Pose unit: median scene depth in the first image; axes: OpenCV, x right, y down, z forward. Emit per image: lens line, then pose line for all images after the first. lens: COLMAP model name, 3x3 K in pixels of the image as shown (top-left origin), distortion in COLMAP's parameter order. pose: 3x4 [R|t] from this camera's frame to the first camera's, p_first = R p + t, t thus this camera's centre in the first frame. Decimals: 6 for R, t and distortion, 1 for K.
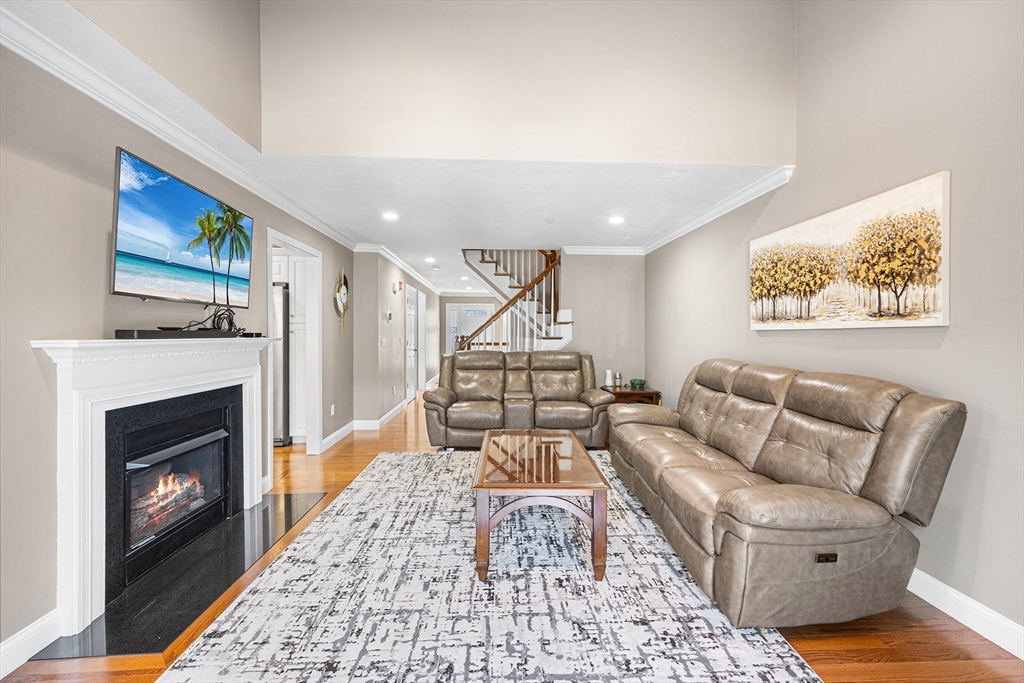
lens RADIAL K [[428.3, 0, 513.1], [0, 428.3, 337.5], [0, 0, 1]] dist [0.007829, -0.000998]
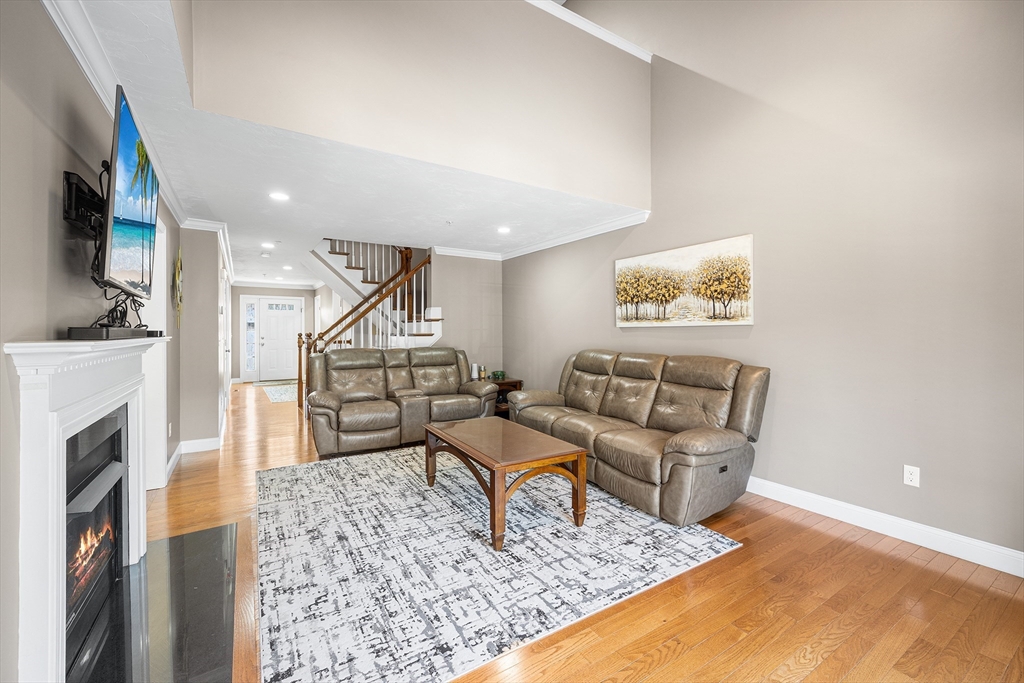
lens RADIAL K [[428.3, 0, 524.5], [0, 428.3, 331.1], [0, 0, 1]] dist [0.007829, -0.000998]
pose [[0.862639, -0.005069, 0.505794, -0.505129], [0.008759, 0.999950, -0.004917, -0.001389], [-0.505744, 0.008672, 0.862640, -0.006819]]
